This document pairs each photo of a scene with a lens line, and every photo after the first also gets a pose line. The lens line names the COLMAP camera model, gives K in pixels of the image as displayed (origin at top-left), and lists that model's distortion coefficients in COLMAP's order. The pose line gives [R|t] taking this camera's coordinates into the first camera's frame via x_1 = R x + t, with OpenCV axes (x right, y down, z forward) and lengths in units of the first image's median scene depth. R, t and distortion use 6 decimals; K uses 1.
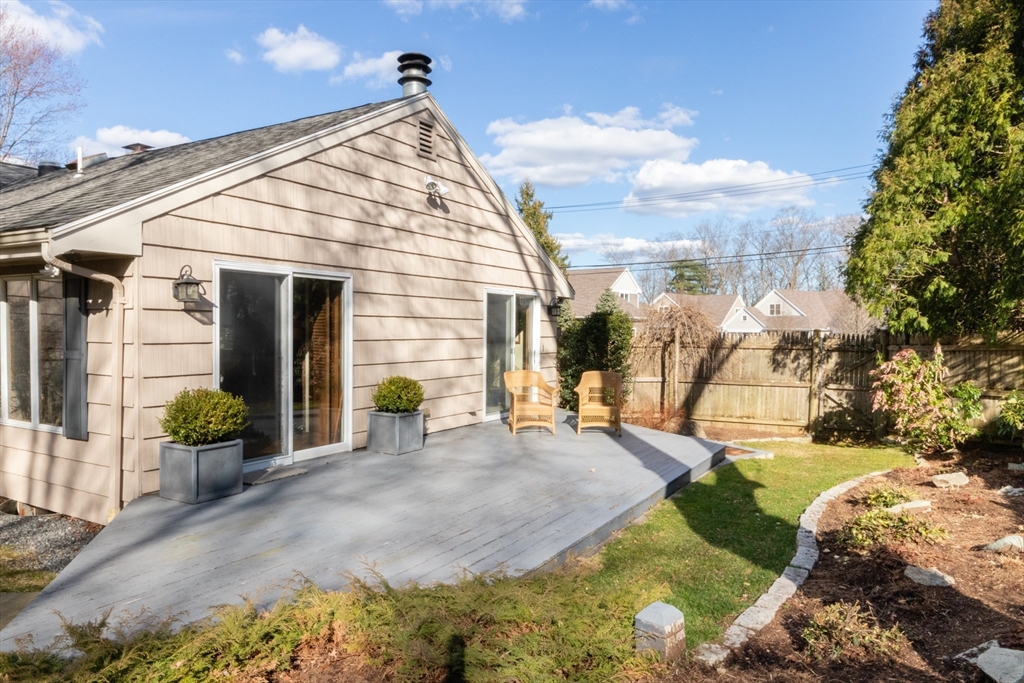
lens RADIAL K [[746.1, 0, 512.0], [0, 746.1, 341.5], [0, 0, 1]] dist [0.001662, 0.003022]
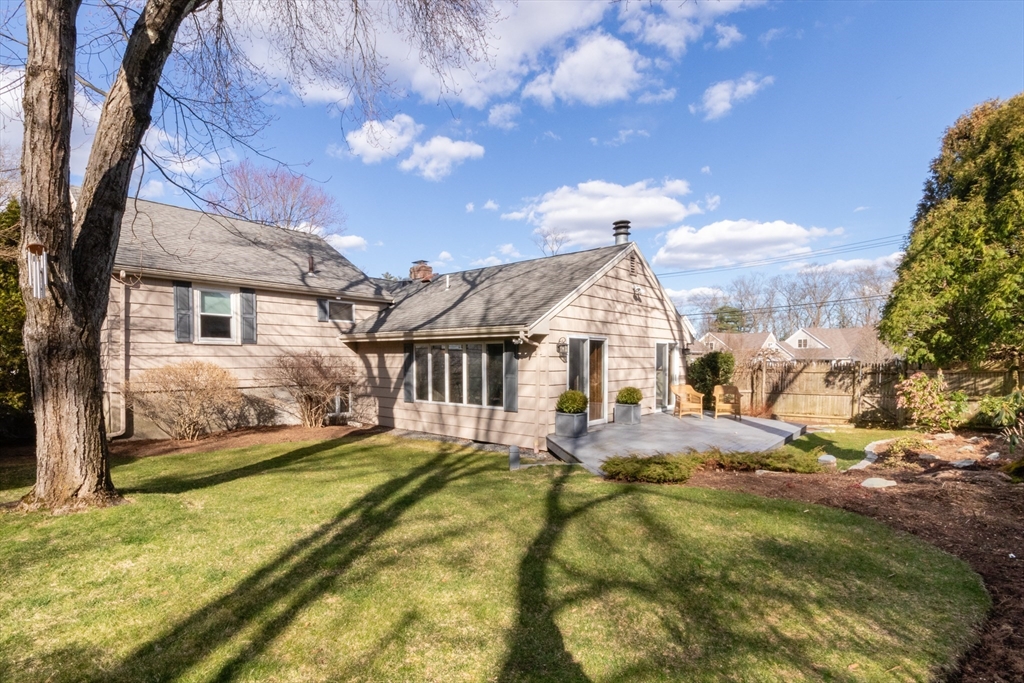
lens RADIAL K [[479.8, 0, 511.0], [0, 479.8, 372.6], [0, 0, 1]] dist [0.015933, -0.017785]
pose [[0.976394, -0.005182, -0.215936, -0.156202], [0.006188, 0.999973, 0.003981, 0.000767], [0.215910, -0.005223, 0.976399, -0.294859]]
